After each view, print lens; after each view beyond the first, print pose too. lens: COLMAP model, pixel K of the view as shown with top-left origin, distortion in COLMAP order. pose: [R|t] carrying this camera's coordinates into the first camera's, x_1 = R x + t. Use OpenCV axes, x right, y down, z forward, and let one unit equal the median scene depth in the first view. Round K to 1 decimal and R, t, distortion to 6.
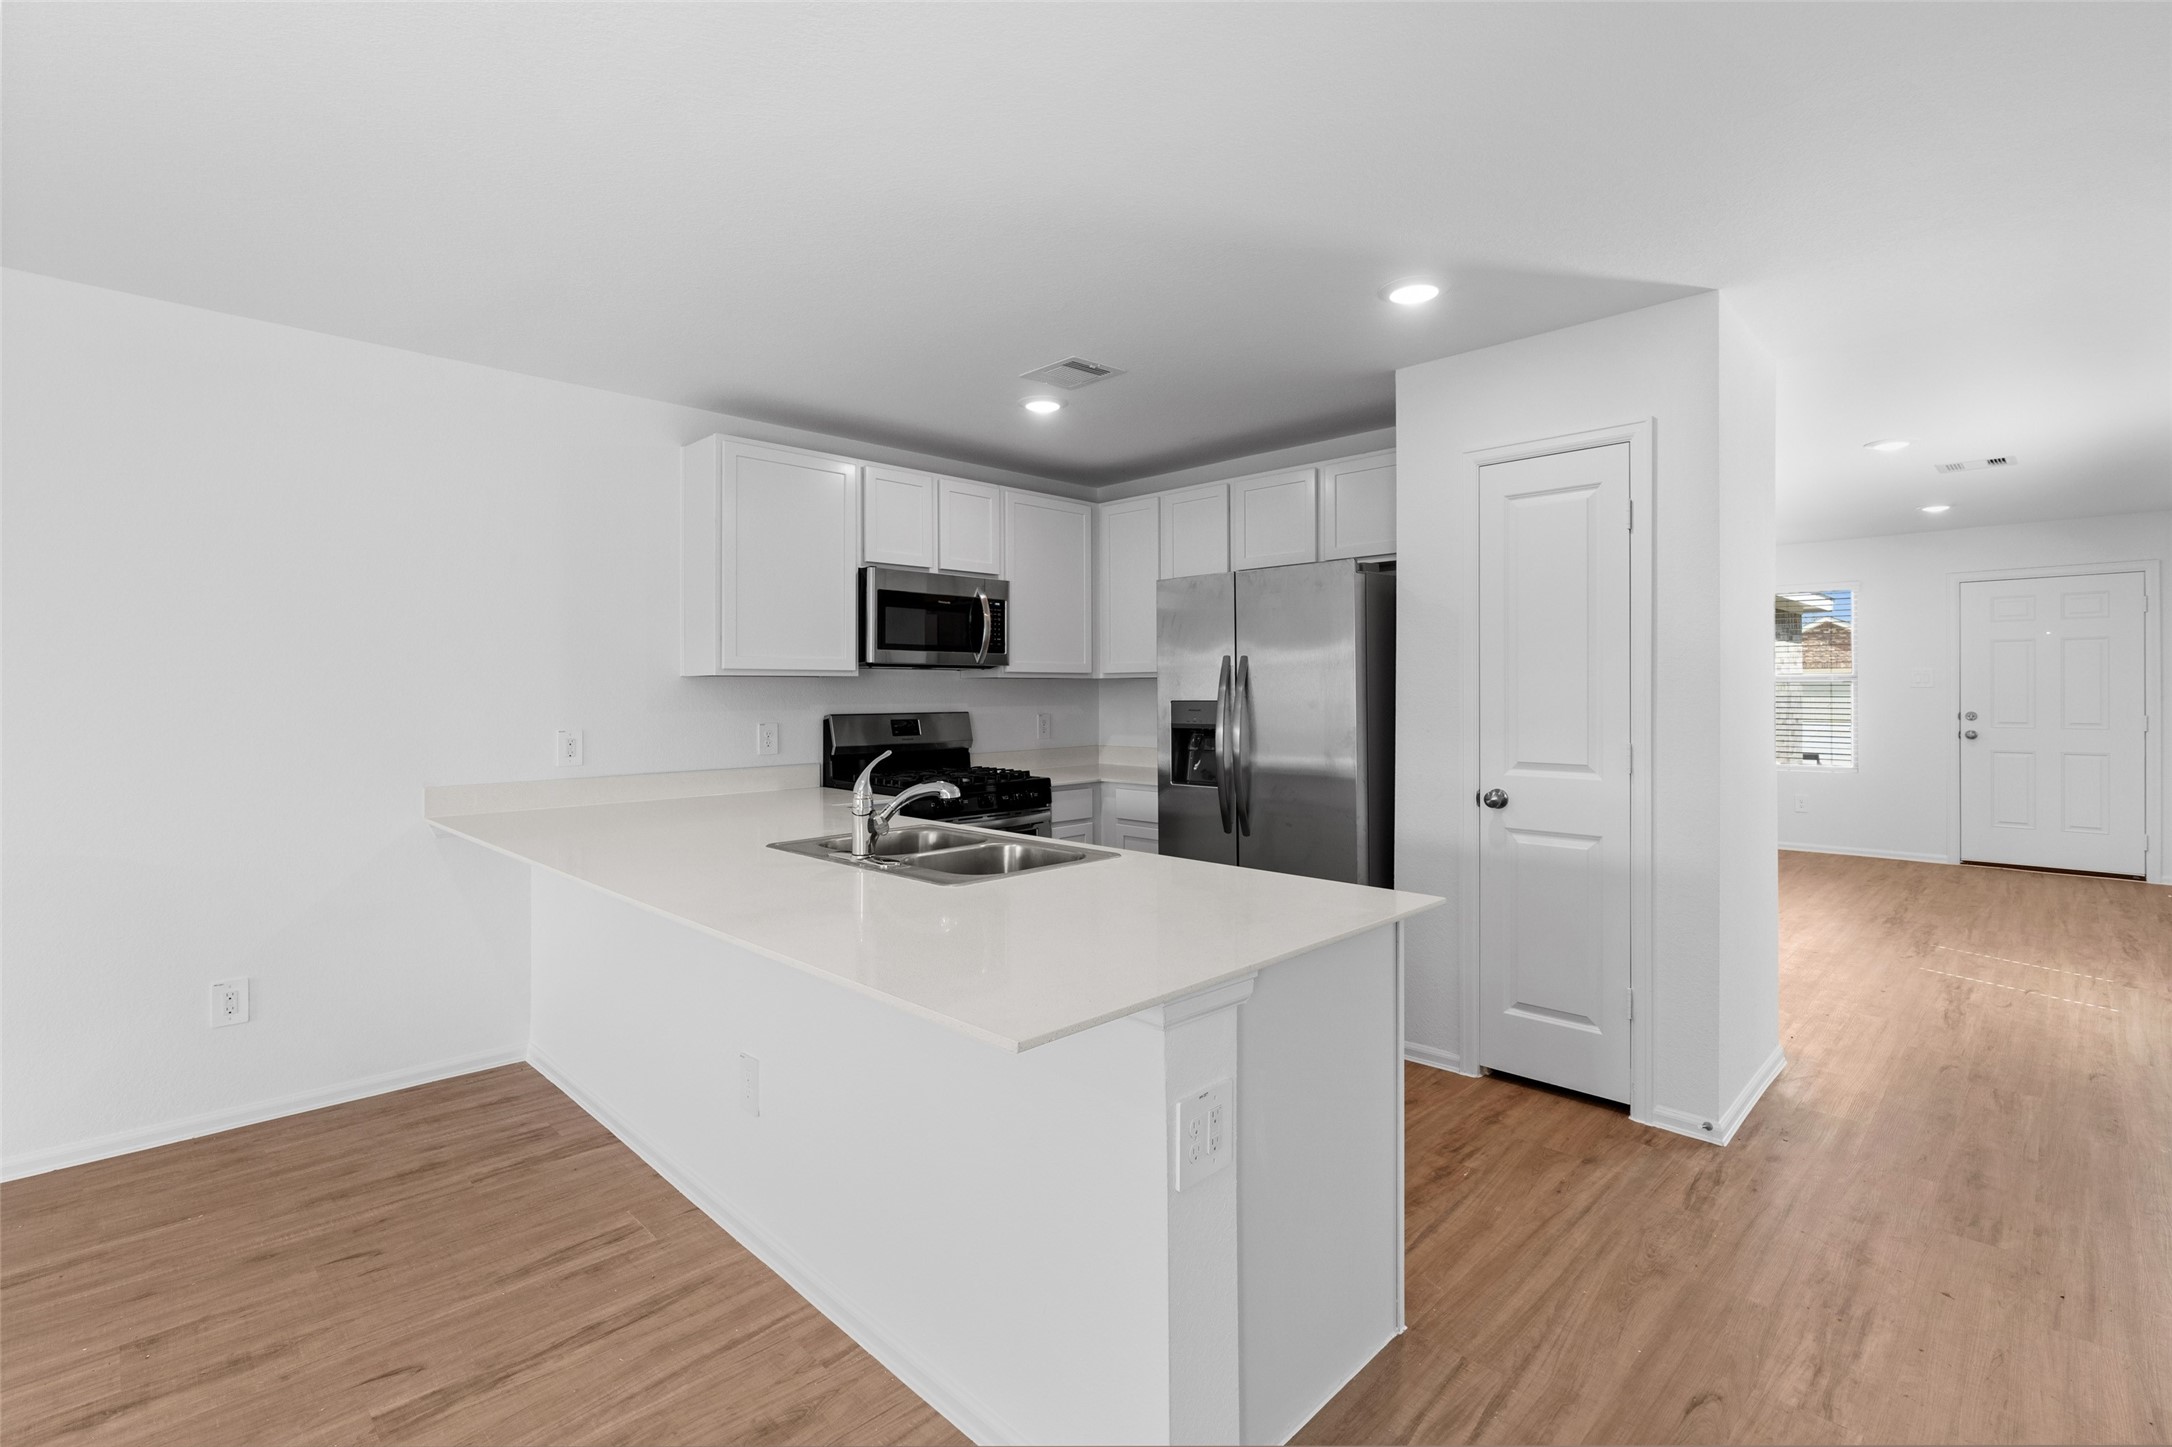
lens RADIAL K [[1001.3, 0, 1037.2], [0, 1001.3, 690.9], [0, 0, 1]] dist [-0.006337, 0.001687]
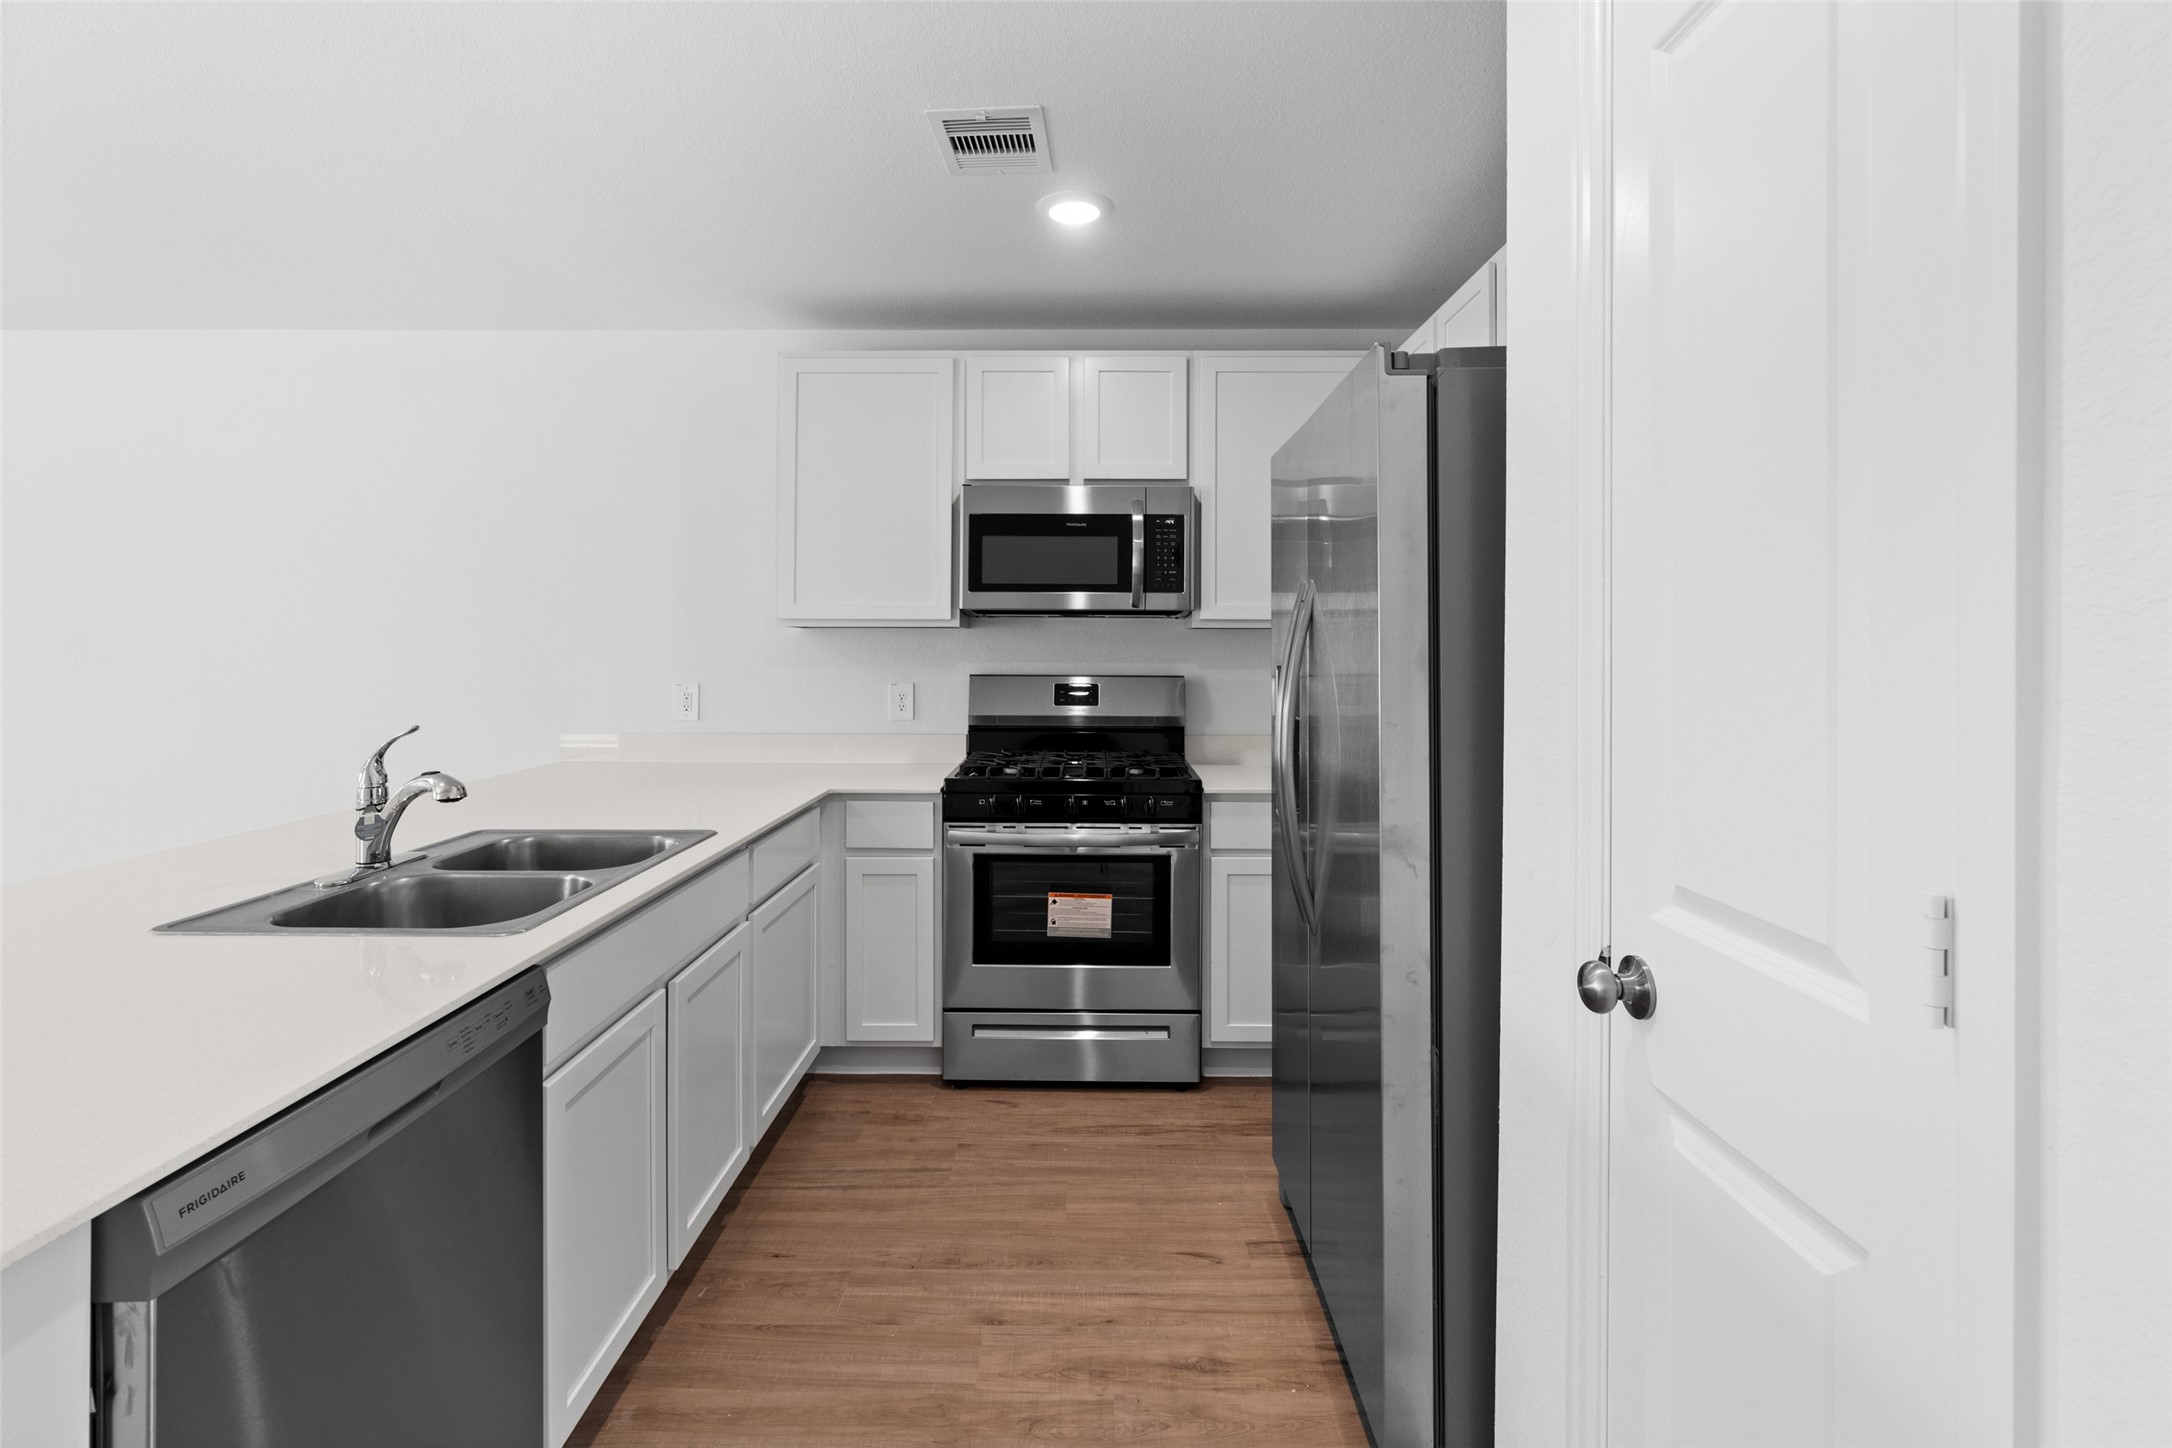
lens RADIAL K [[1001.3, 0, 1076.6], [0, 1001.3, 643.0], [0, 0, 1]] dist [-0.006337, 0.001687]
pose [[0.717339, 0.003145, -0.696717, 0.432564], [-0.005215, 0.999986, -0.000856, -0.001846], [0.696704, 0.004247, 0.717346, 0.499597]]
